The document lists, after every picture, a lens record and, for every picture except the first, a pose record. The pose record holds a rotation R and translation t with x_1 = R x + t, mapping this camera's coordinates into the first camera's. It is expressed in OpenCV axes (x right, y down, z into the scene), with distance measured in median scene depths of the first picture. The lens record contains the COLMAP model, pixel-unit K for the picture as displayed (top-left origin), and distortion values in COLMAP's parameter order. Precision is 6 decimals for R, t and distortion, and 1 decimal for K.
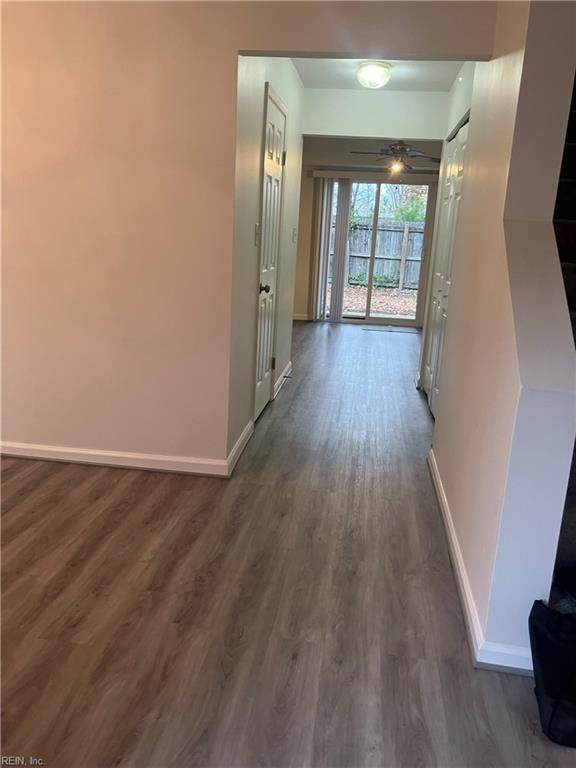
lens RADIAL K [[634.3, 0, 288.0], [0, 634.3, 384.0], [0, 0, 1]] dist [0.036928, -0.001341]
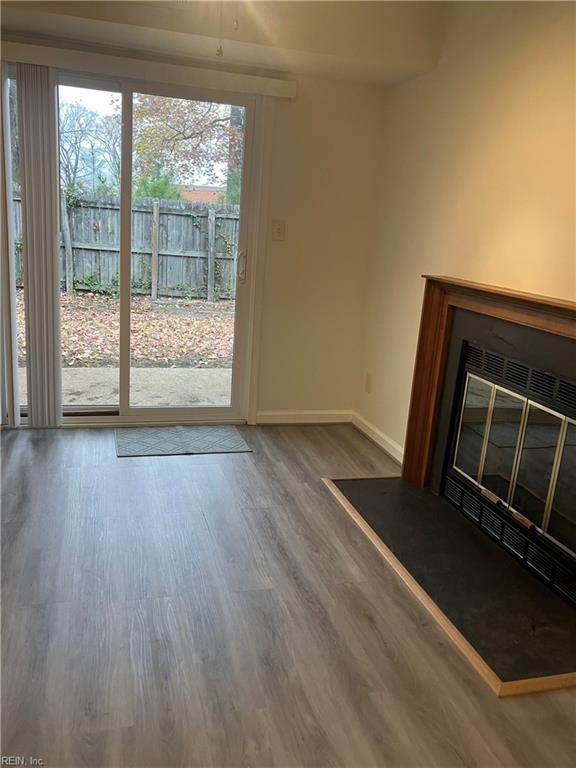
lens RADIAL K [[634.3, 0, 288.0], [0, 634.3, 384.0], [0, 0, 1]] dist [0.036928, -0.001341]
pose [[0.916769, -0.081124, 0.391093, 0.033023], [0.070977, 0.996661, 0.040358, -0.073440], [-0.393061, -0.009240, 0.919466, 0.310491]]
